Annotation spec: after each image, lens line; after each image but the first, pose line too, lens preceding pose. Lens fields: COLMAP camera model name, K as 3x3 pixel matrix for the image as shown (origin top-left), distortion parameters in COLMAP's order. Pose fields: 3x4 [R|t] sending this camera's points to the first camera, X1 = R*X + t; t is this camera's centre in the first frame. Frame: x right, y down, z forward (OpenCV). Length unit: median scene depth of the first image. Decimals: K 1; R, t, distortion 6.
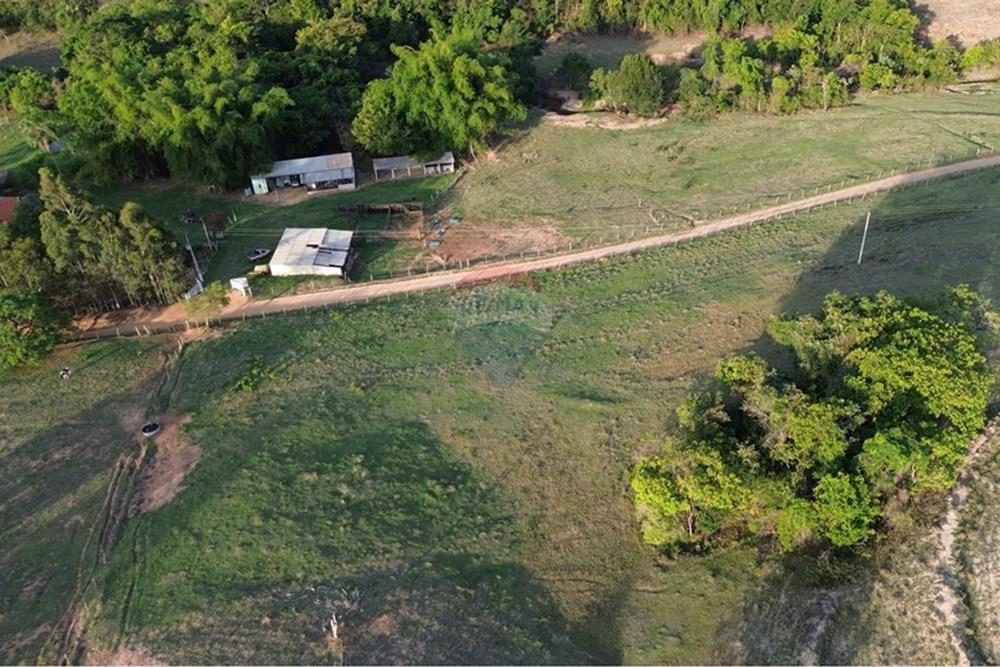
lens RADIAL K [[851.7, 0, 602.3], [0, 851.7, 330.6], [0, 0, 1]] dist [0.089039, -0.100938]
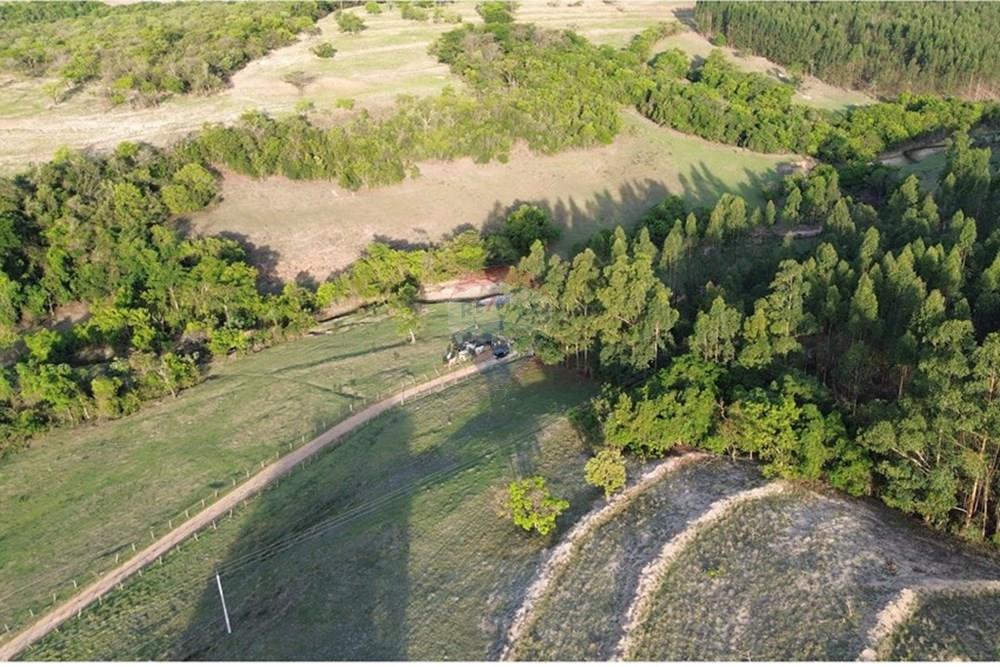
lens RADIAL K [[851.7, 0, 588.6], [0, 851.7, 336.7], [0, 0, 1]] dist [0.076477, -0.069873]
pose [[0.787278, -0.248966, 0.564101, 0.106415], [0.354474, 0.931314, -0.083680, -0.087731], [-0.504522, 0.265838, 0.821455, 0.068292]]
